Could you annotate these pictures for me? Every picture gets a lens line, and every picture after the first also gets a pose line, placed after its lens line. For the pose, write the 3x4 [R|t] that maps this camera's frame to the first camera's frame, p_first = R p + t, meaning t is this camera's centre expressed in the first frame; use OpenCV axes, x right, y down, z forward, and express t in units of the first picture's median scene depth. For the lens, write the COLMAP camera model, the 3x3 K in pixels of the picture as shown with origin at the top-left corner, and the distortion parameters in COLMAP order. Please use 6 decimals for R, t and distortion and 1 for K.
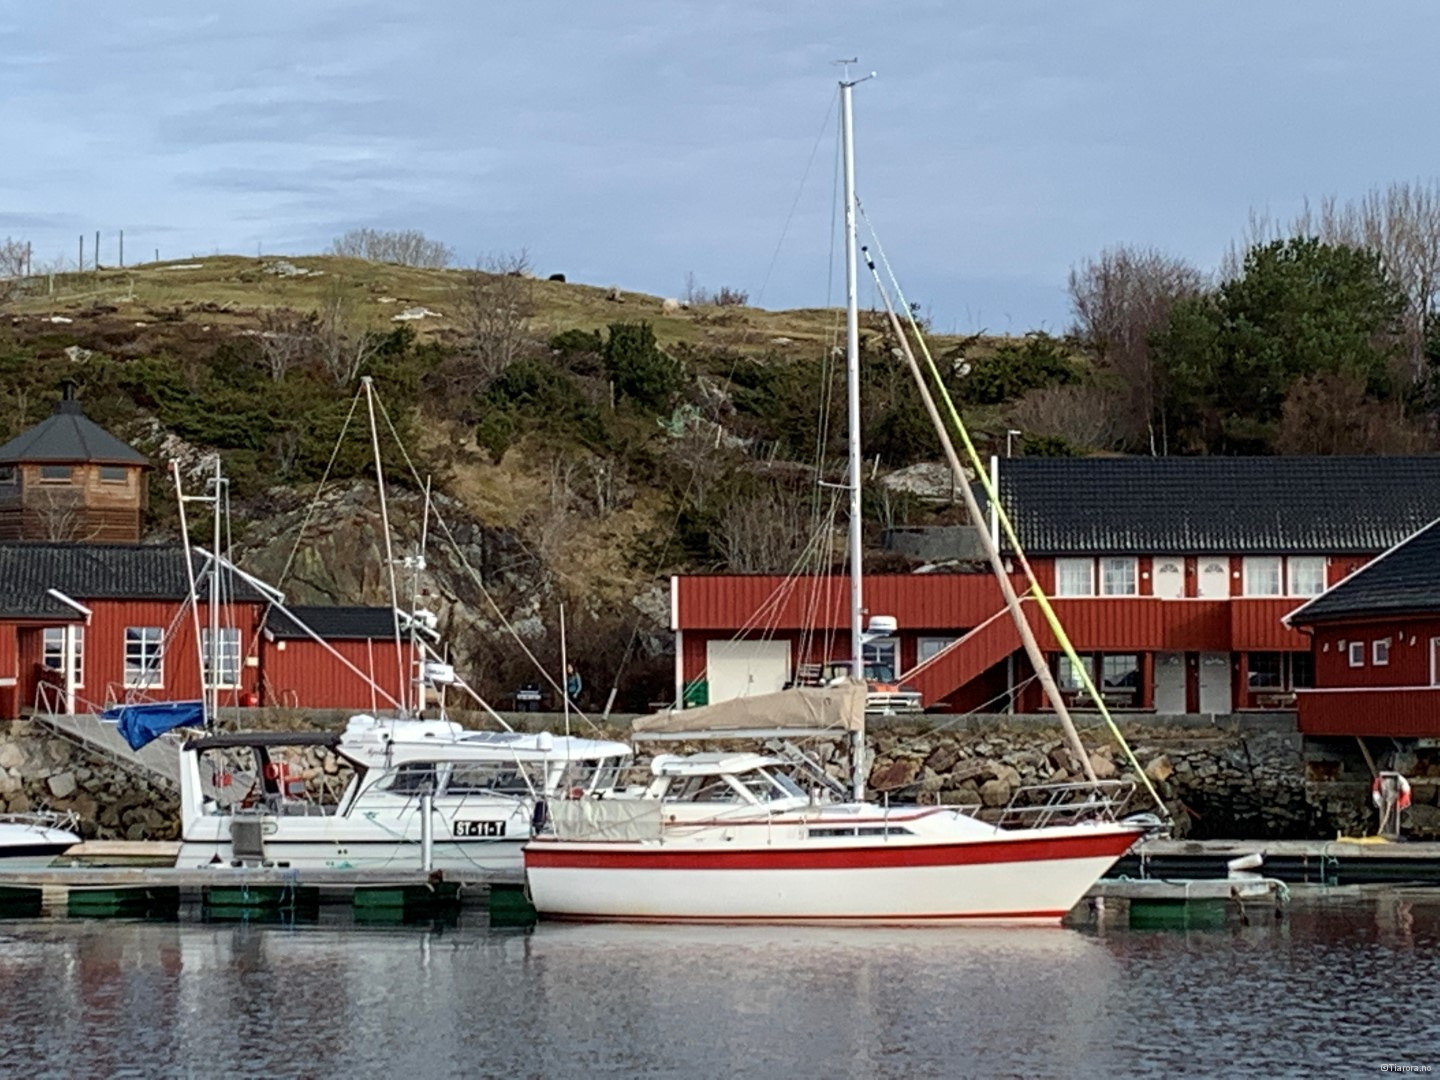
lens RADIAL K [[4610.9, 0, 761.0], [0, 4610.9, 479.2], [0, 0, 1]] dist [0.245198, 0.000000]
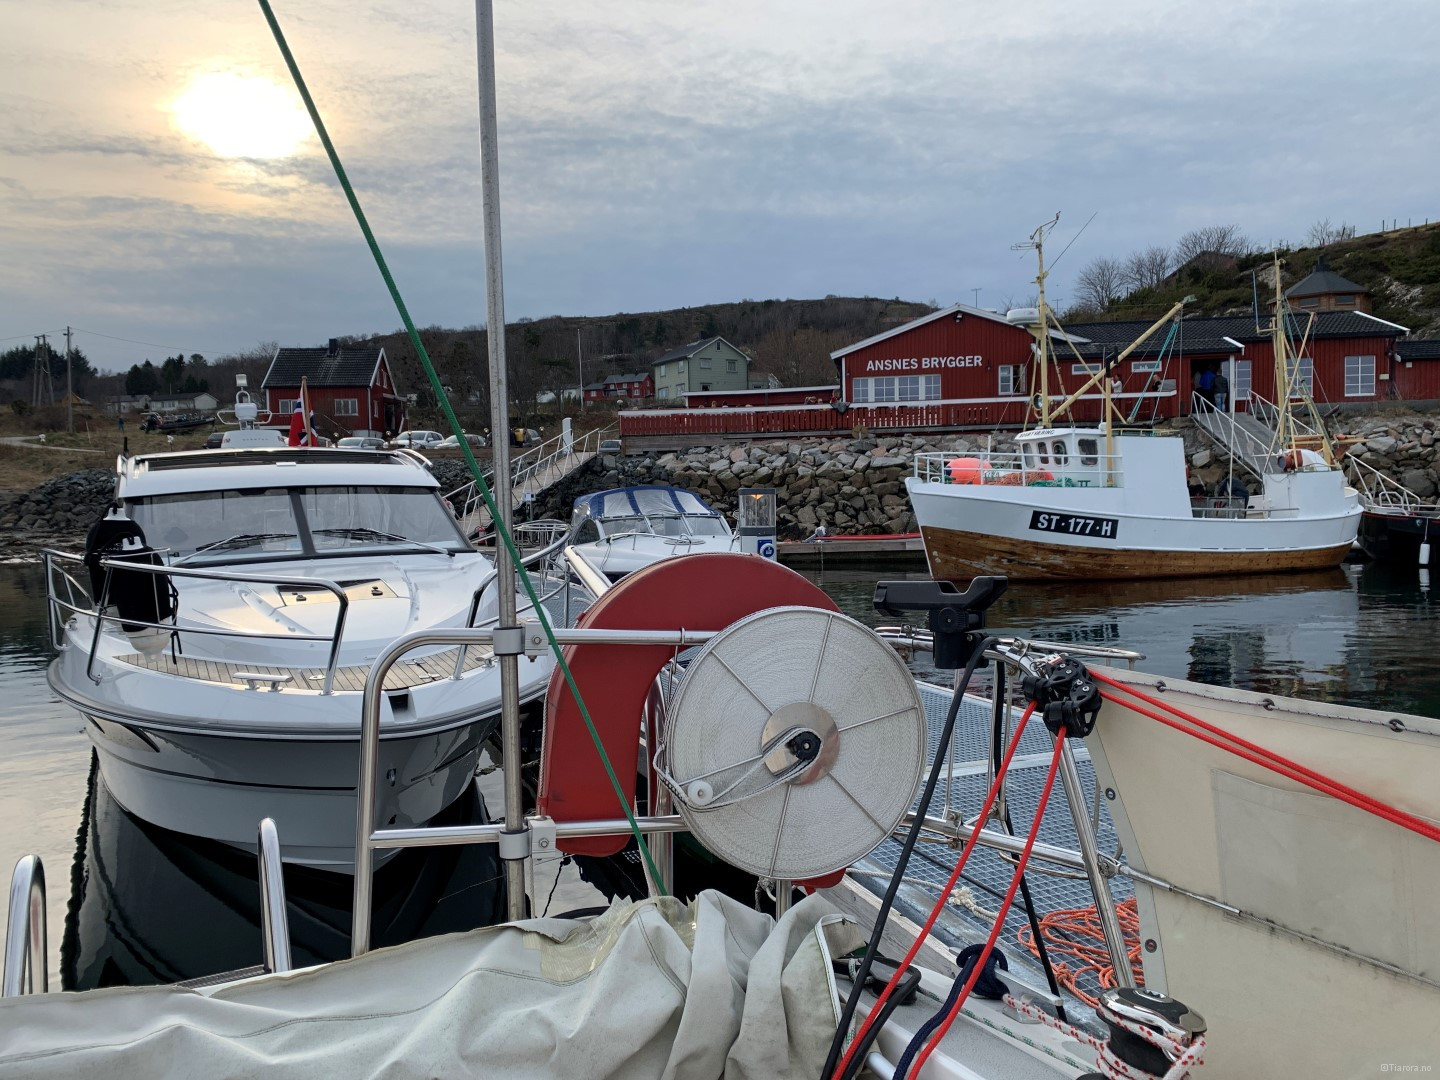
lens RADIAL K [[1099.7, 0, 707.0], [0, 1099.7, 525.2], [0, 0, 1]] dist [0.049158, -0.052148]
pose [[0.717847, 0.007275, -0.696163, -0.017036], [0.059189, 0.995687, 0.071438, 0.048495], [0.693680, -0.092487, 0.714321, 0.588877]]
